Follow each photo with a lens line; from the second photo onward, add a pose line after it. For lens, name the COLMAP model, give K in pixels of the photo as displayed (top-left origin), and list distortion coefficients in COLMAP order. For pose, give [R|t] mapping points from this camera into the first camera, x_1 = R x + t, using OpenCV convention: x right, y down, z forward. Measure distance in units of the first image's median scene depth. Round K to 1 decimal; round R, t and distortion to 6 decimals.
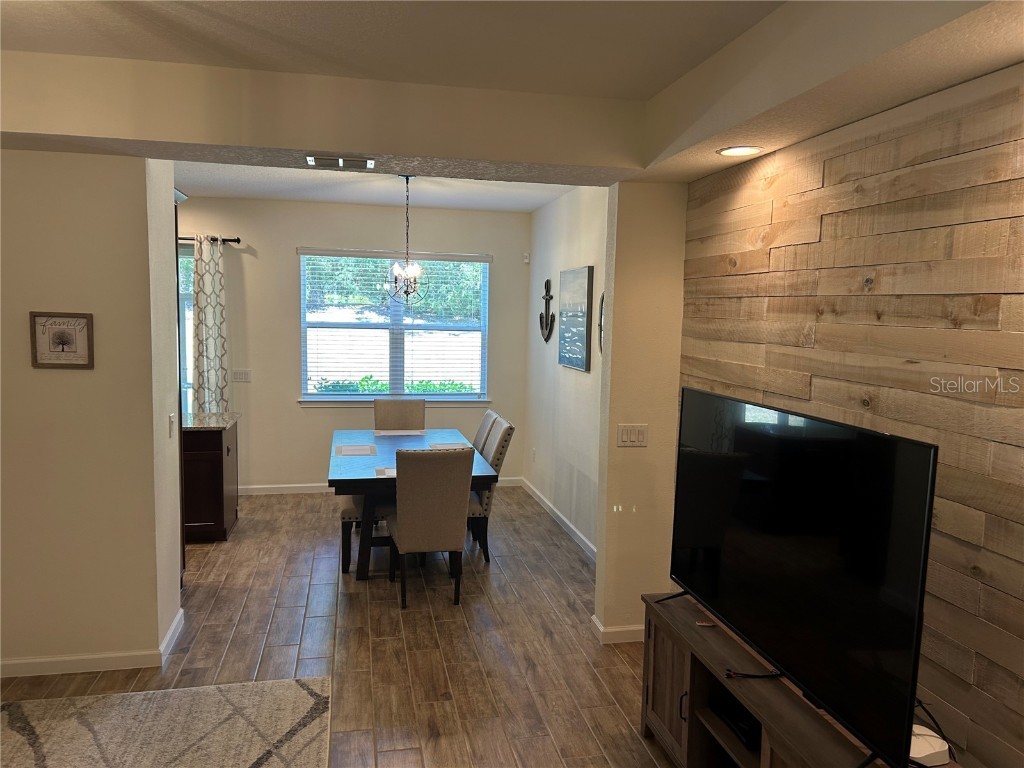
lens RADIAL K [[769.7, 0, 522.8], [0, 769.7, 388.5], [0, 0, 1]] dist [0.064436, -0.073237]
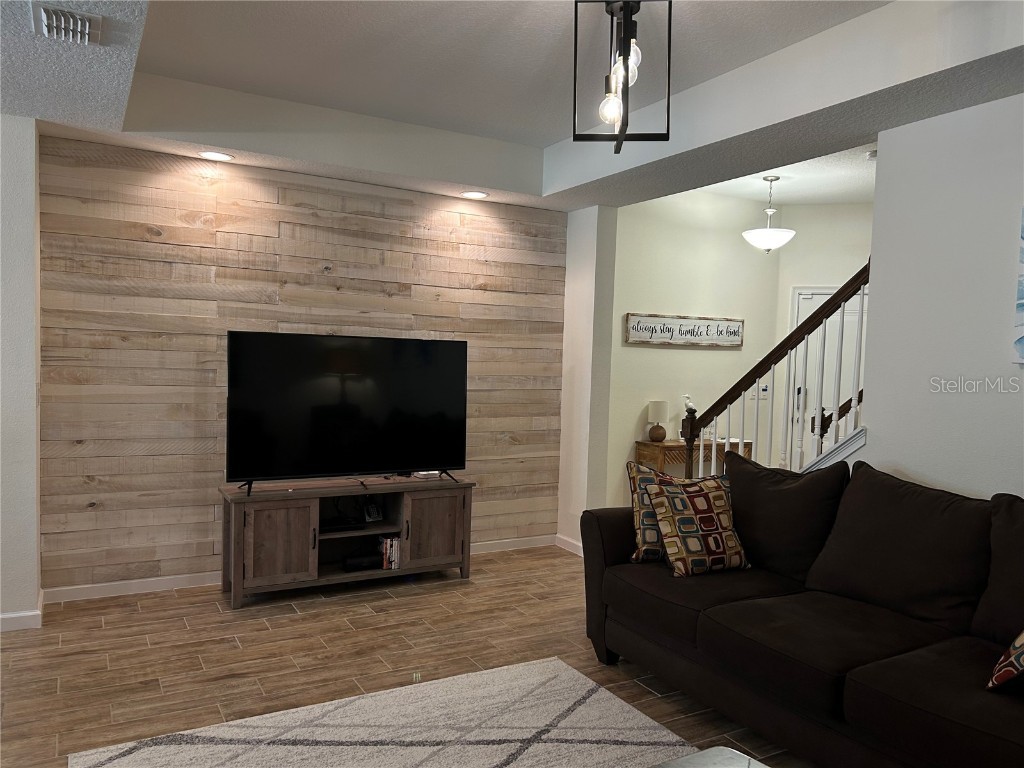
lens RADIAL K [[769.7, 0, 519.0], [0, 769.7, 388.2], [0, 0, 1]] dist [0.064436, -0.073237]
pose [[-0.301085, -0.071924, 0.950881, -1.054143], [0.056778, 0.994030, 0.093166, -0.001159], [-0.951905, 0.082040, -0.295204, 0.826573]]
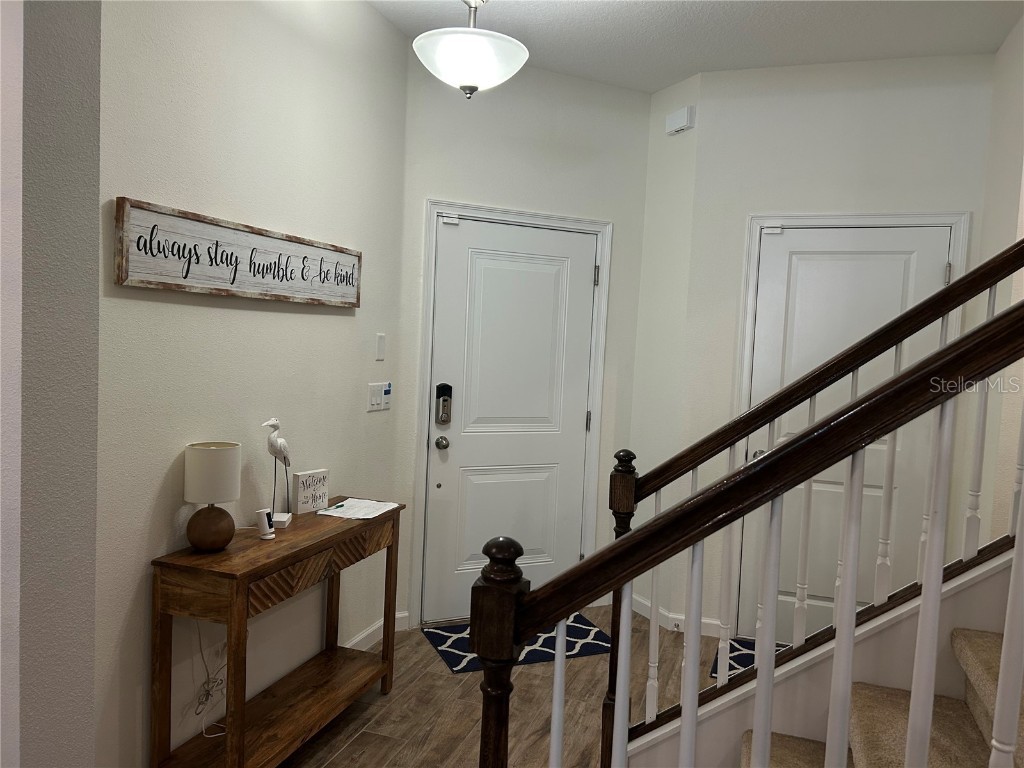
lens RADIAL K [[805.5, 0, 523.4], [0, 805.5, 389.3], [0, 0, 1]] dist [-0.004465, -0.008069]
pose [[-0.846998, -0.093546, 0.523300, -0.122643], [-0.014700, 0.988140, 0.152849, 0.049379], [-0.531392, 0.121770, -0.838328, 0.463454]]
